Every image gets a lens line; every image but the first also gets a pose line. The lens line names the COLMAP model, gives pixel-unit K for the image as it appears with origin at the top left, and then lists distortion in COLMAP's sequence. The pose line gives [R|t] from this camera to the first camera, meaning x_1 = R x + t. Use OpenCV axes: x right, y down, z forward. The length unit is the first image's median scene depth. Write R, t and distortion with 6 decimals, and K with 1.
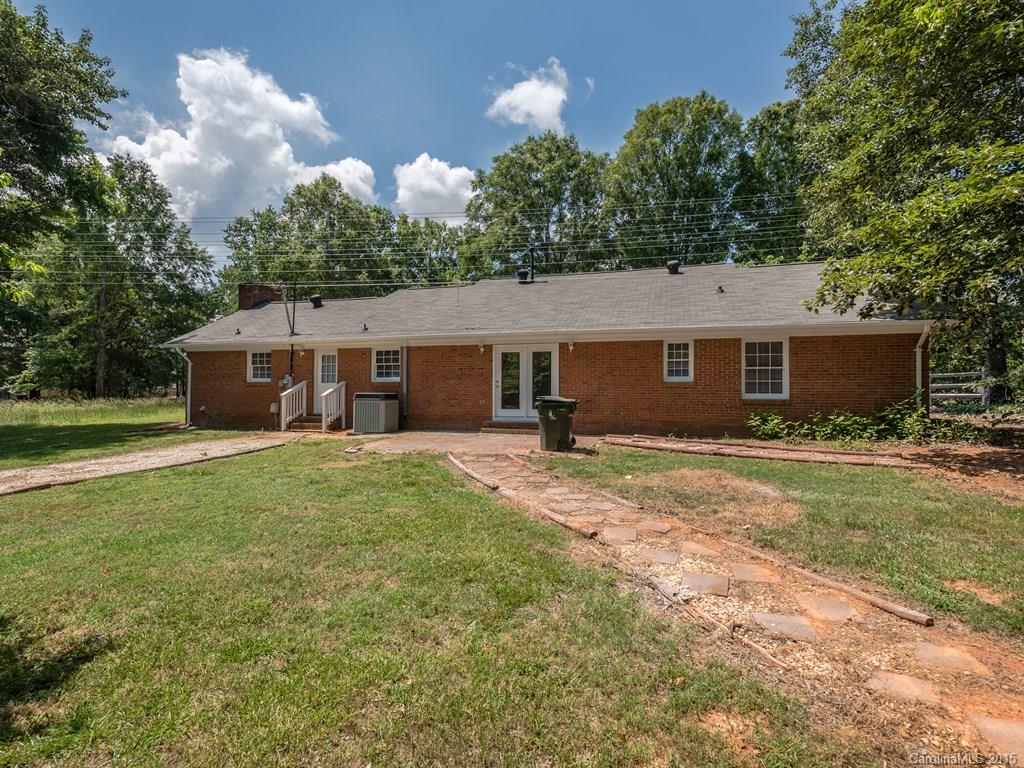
lens RADIAL K [[490.8, 0, 509.2], [0, 490.8, 379.0], [0, 0, 1]] dist [0.007905, -0.000607]
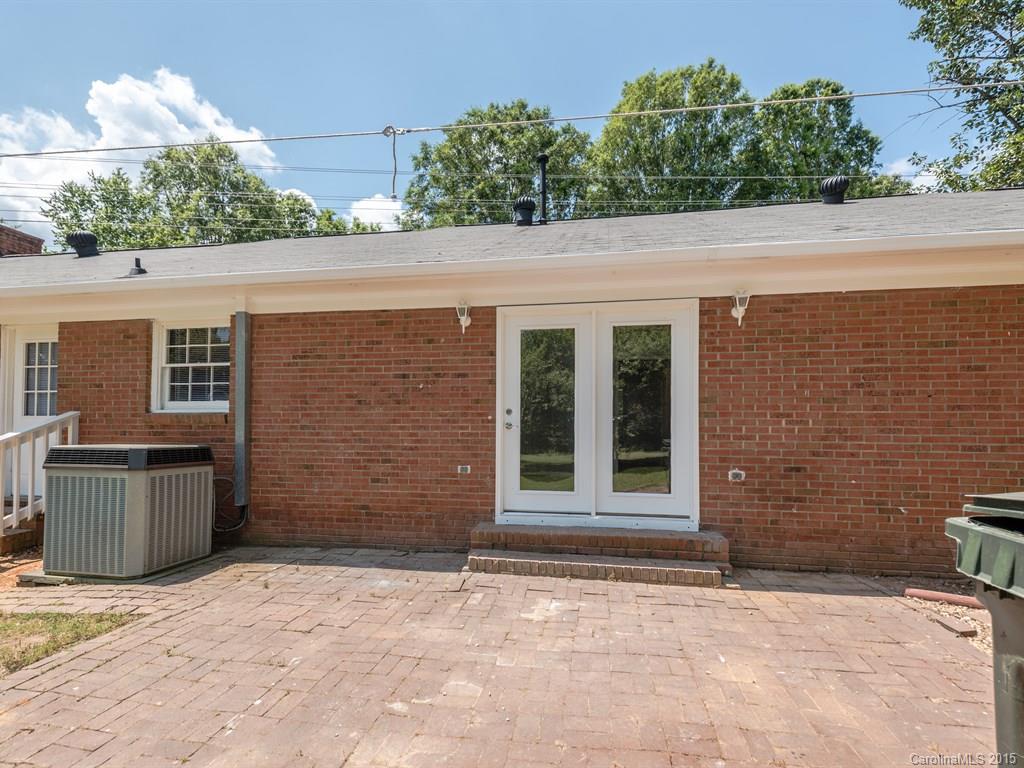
lens RADIAL K [[421.0, 0, 511.7], [0, 421.0, 419.6], [0, 0, 1]] dist [0.002923, 0.000159]
pose [[0.985608, 0.004618, 0.168981, -0.067034], [-0.004460, 0.999989, -0.001312, 0.010256], [-0.168985, 0.000539, 0.985618, 0.640778]]
